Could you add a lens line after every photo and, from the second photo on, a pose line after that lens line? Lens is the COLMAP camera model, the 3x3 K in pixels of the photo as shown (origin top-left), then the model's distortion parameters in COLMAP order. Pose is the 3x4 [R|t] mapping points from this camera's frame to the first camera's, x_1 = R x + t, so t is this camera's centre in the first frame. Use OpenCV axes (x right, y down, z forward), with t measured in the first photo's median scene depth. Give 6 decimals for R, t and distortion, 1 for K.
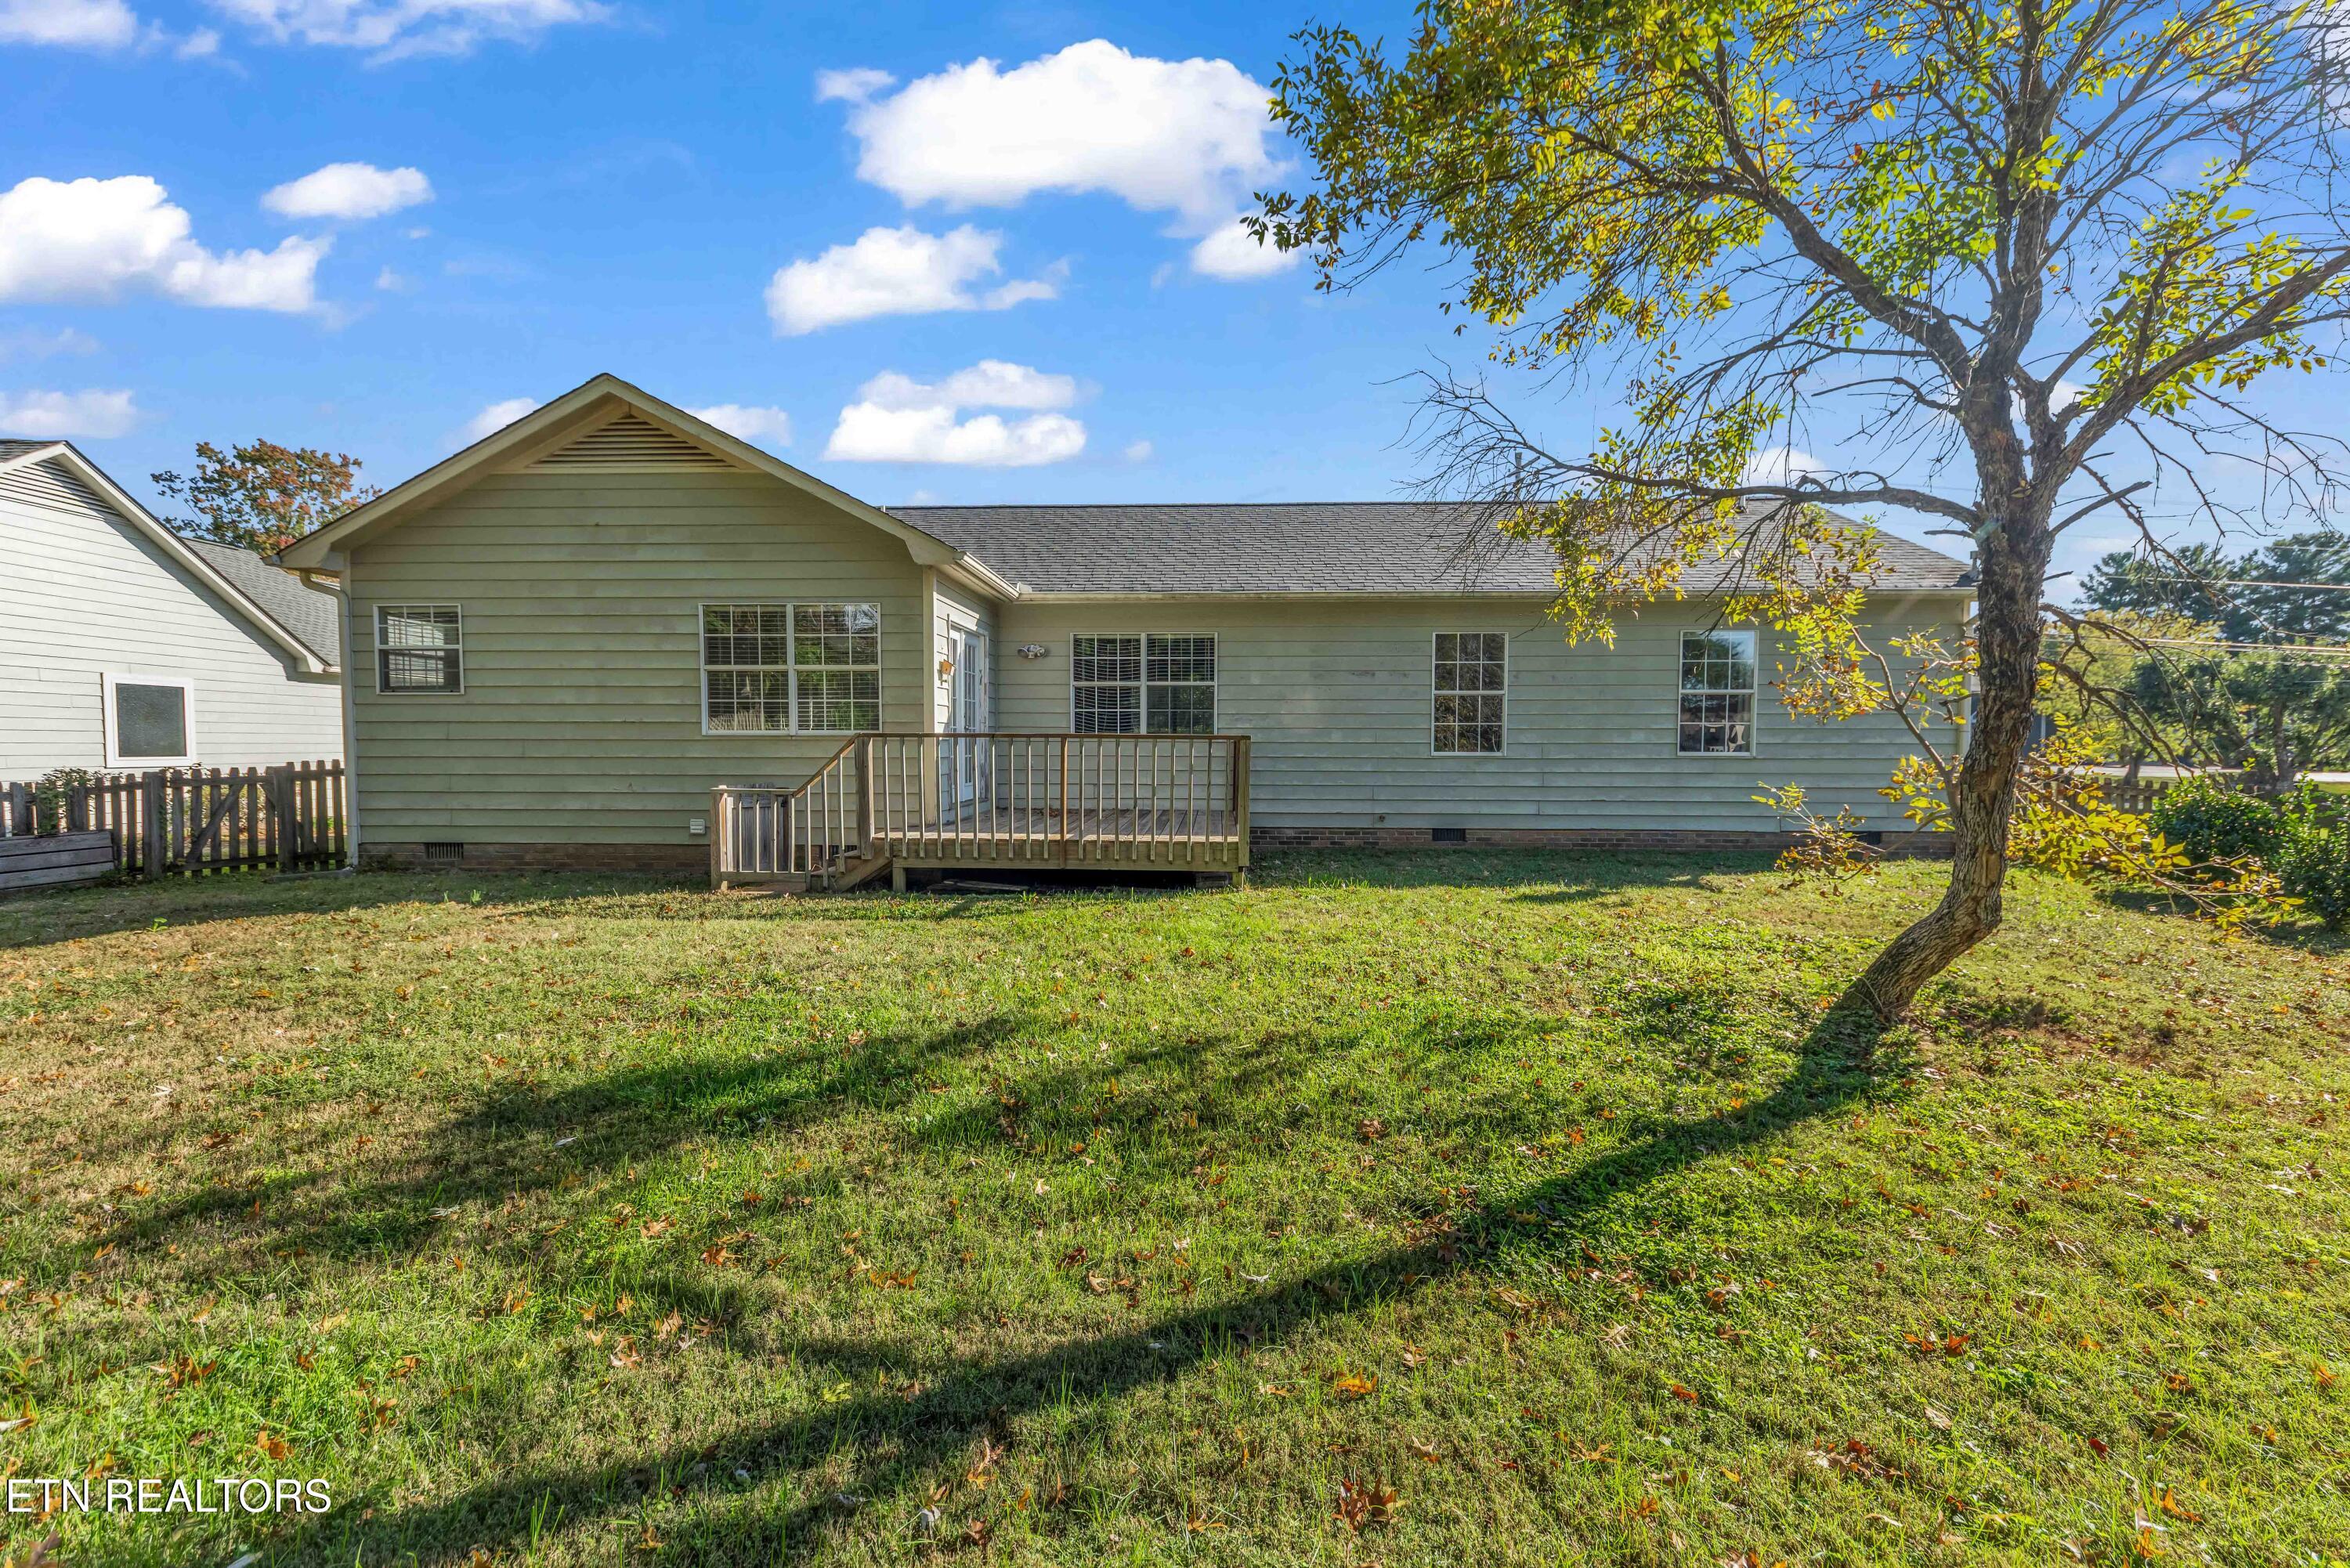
lens RADIAL K [[934.1, 0, 1180.2], [0, 934.1, 784.0], [0, 0, 1]] dist [0.007772, -0.002678]
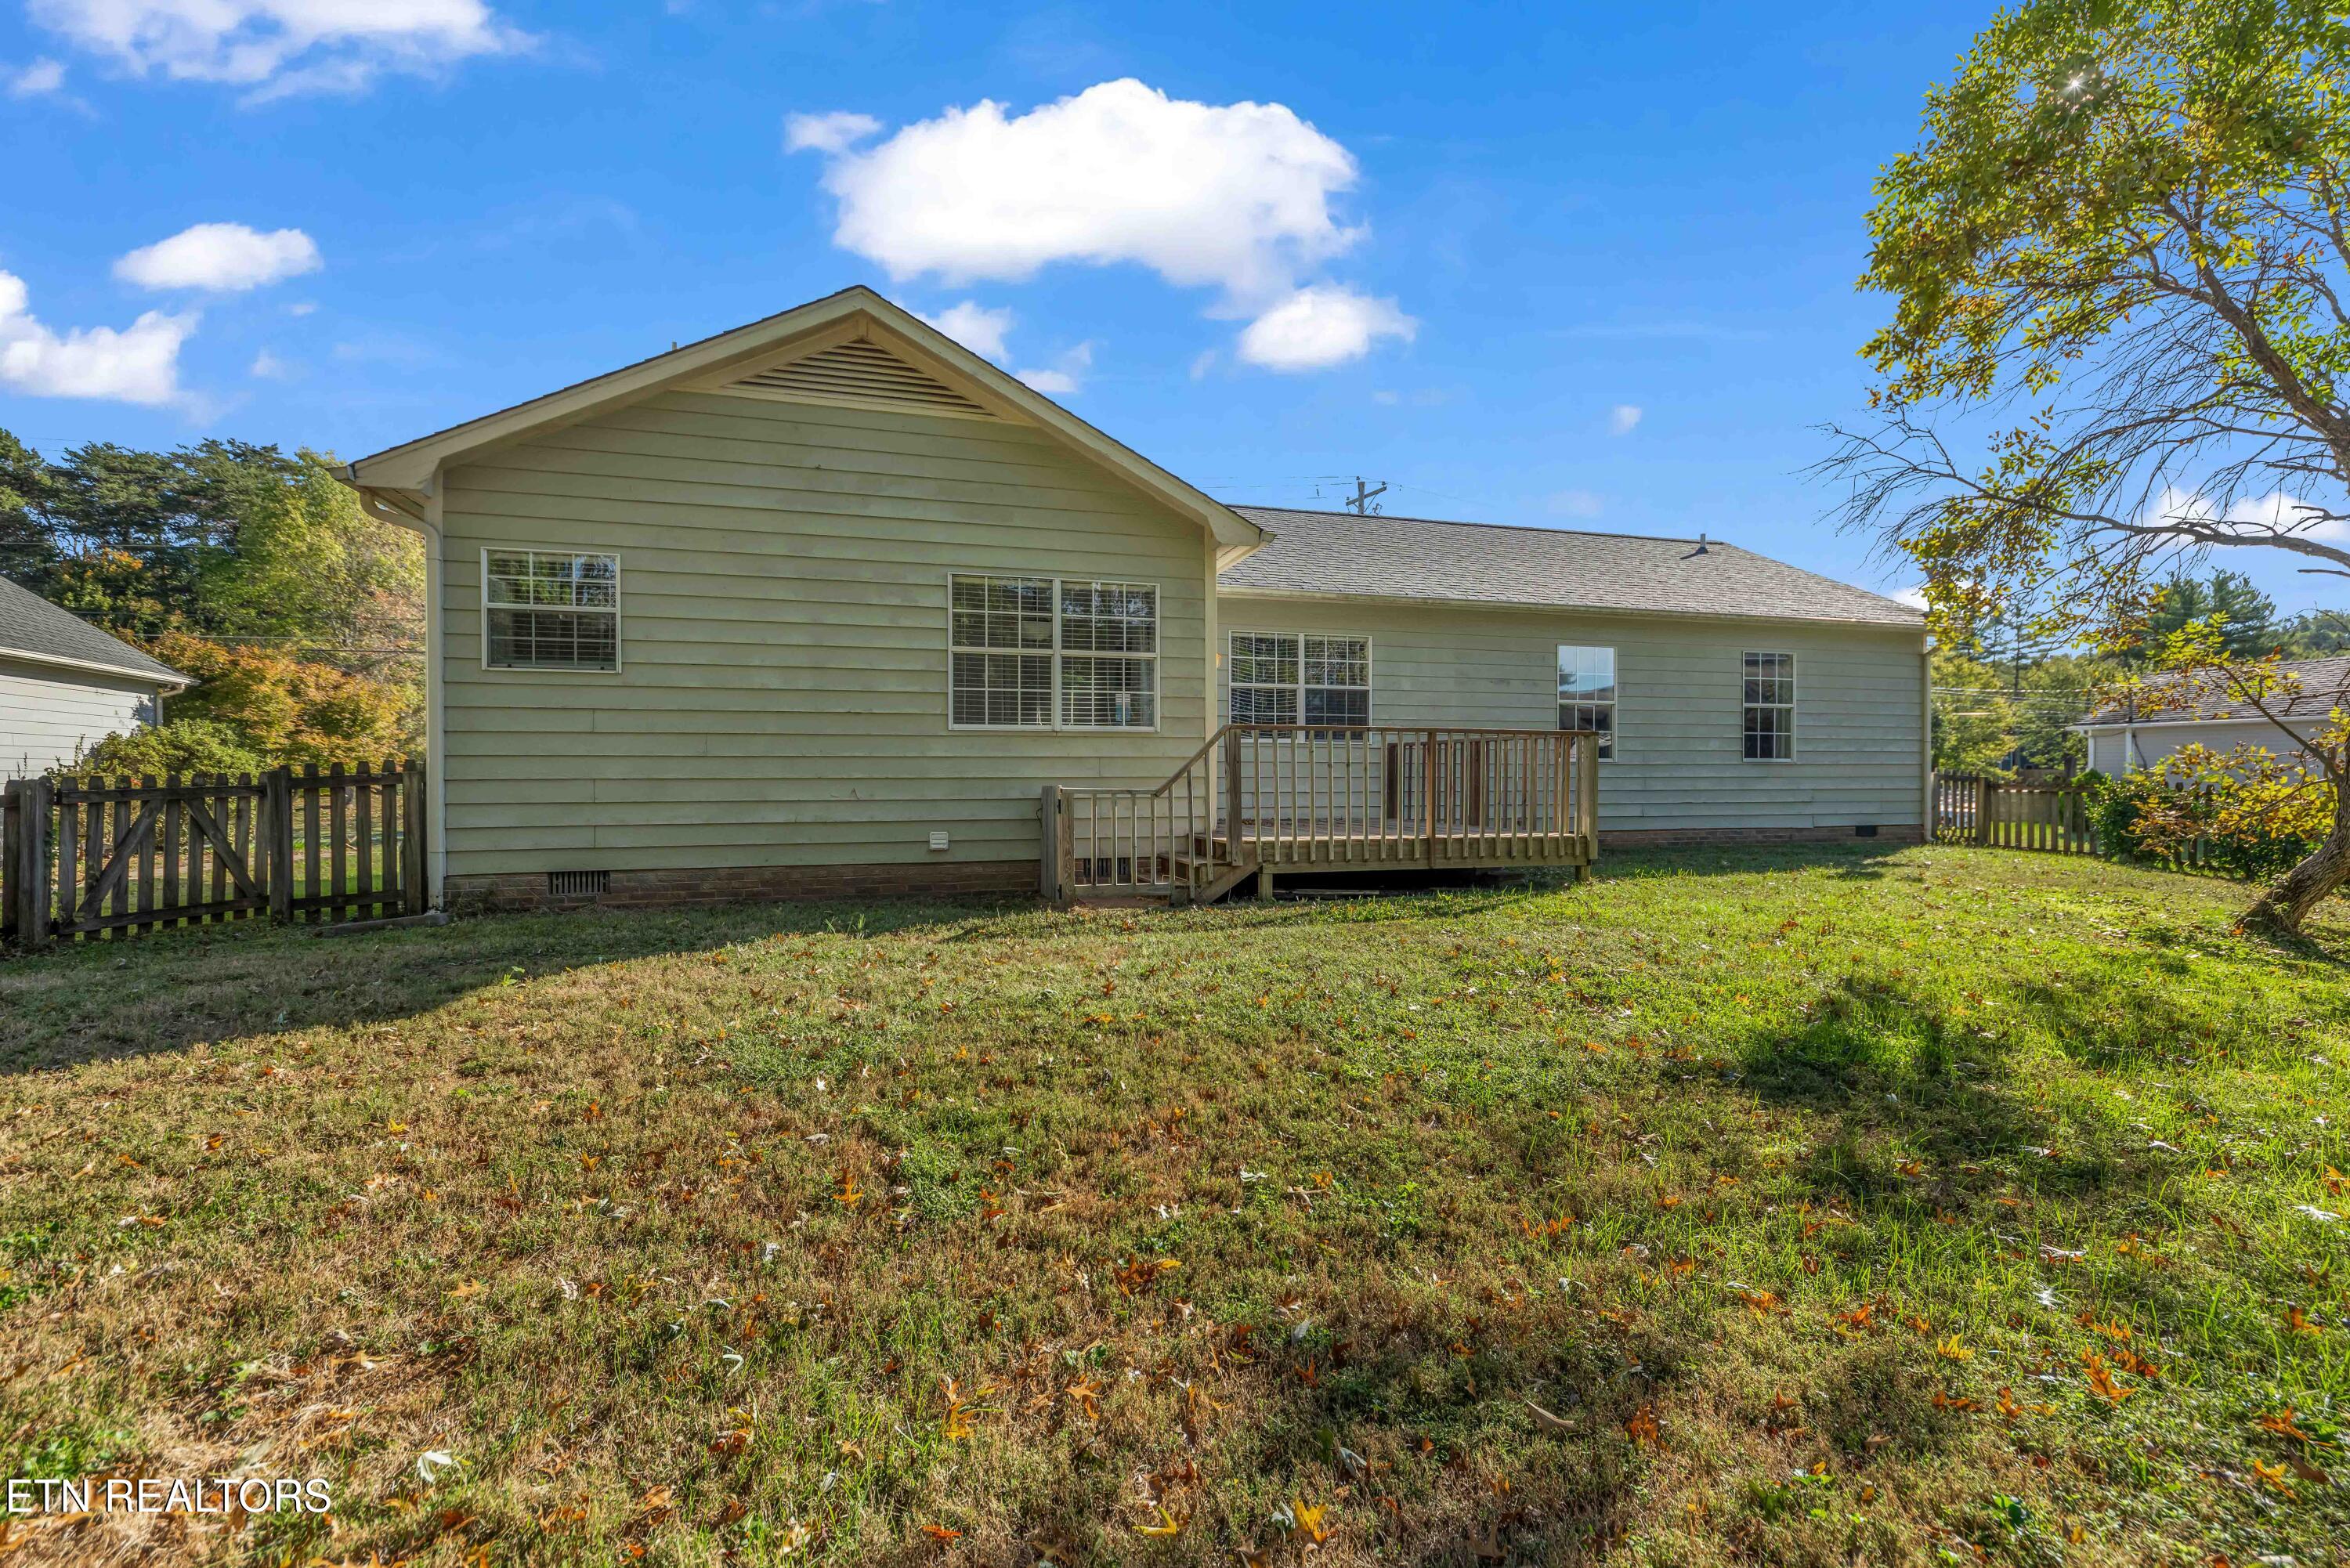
lens RADIAL K [[1005.2, 0, 1166.0], [0, 1005.2, 780.3], [0, 0, 1]] dist [-0.000304, -0.000181]
pose [[0.944374, -0.005214, 0.328832, -0.683886], [0.018174, 0.999174, -0.036349, 0.031156], [-0.328371, 0.040303, 0.943689, 0.106041]]
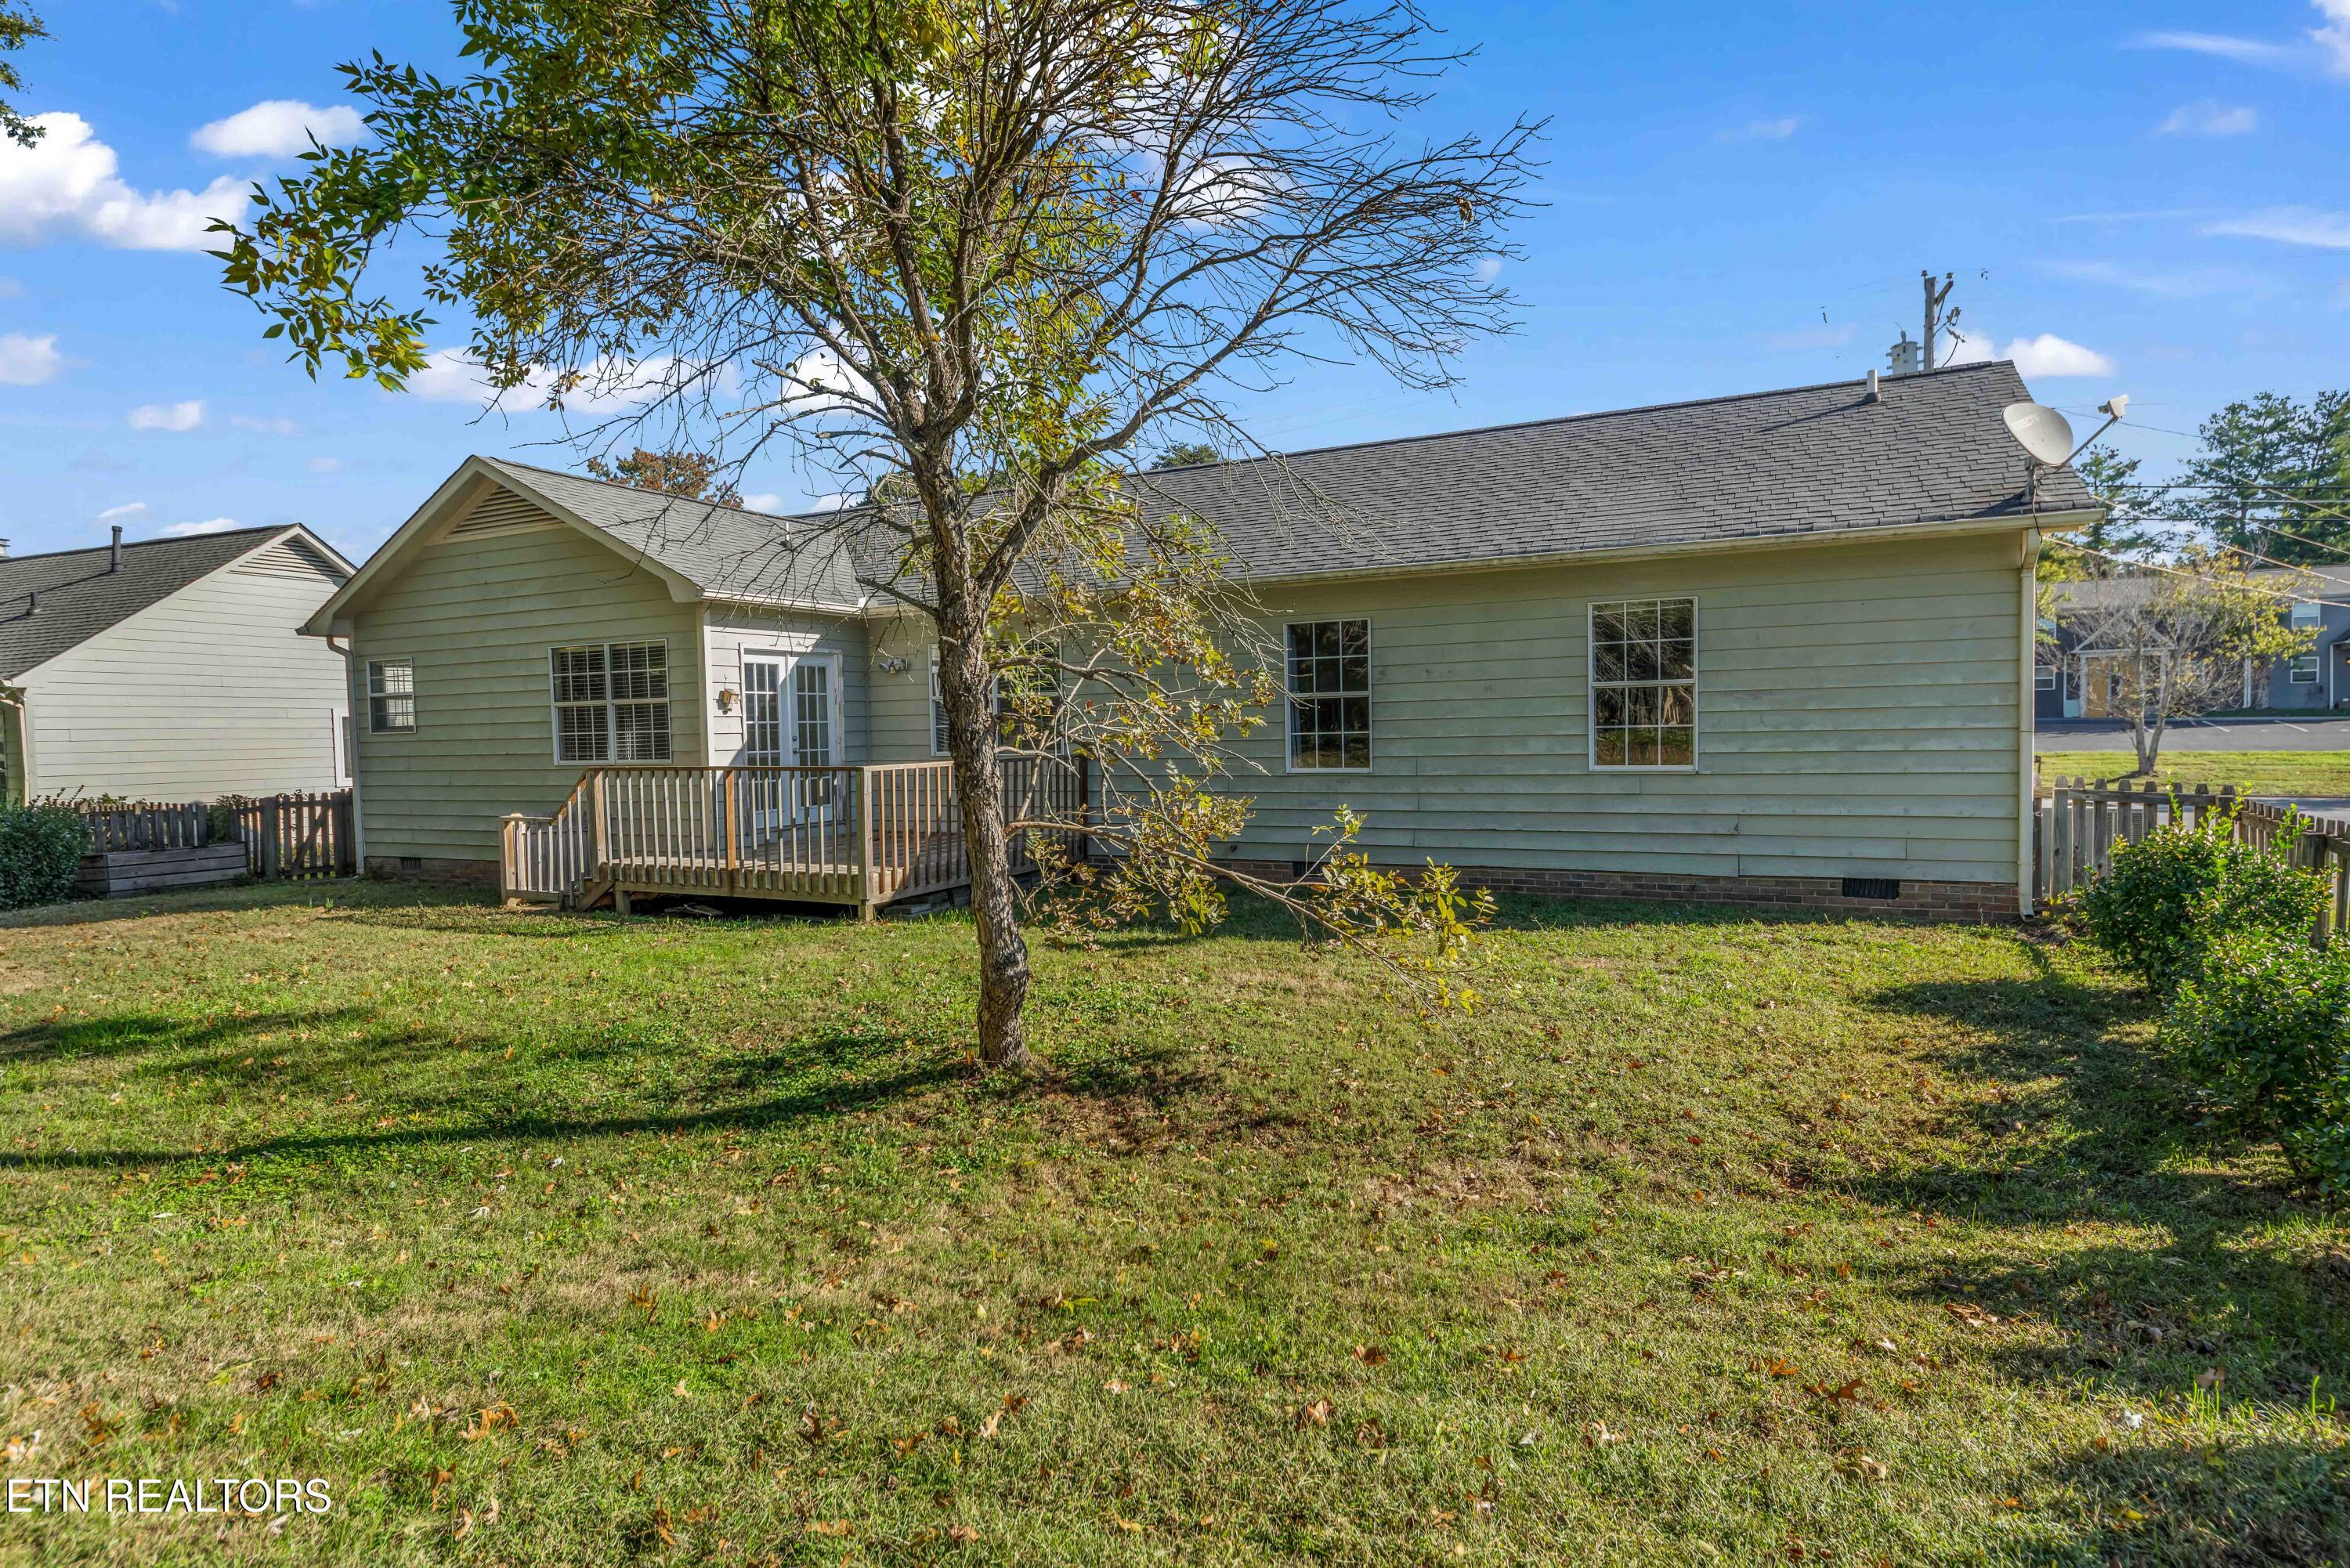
lens RADIAL K [[1256.7, 0, 1188.1], [0, 1256.7, 788.0], [0, 0, 1]] dist [-0.006814, -0.000679]
pose [[0.917468, -0.003056, -0.397798, 0.847320], [0.006741, 0.999946, 0.007865, -0.035348], [0.397753, -0.009897, 0.917439, -0.074302]]
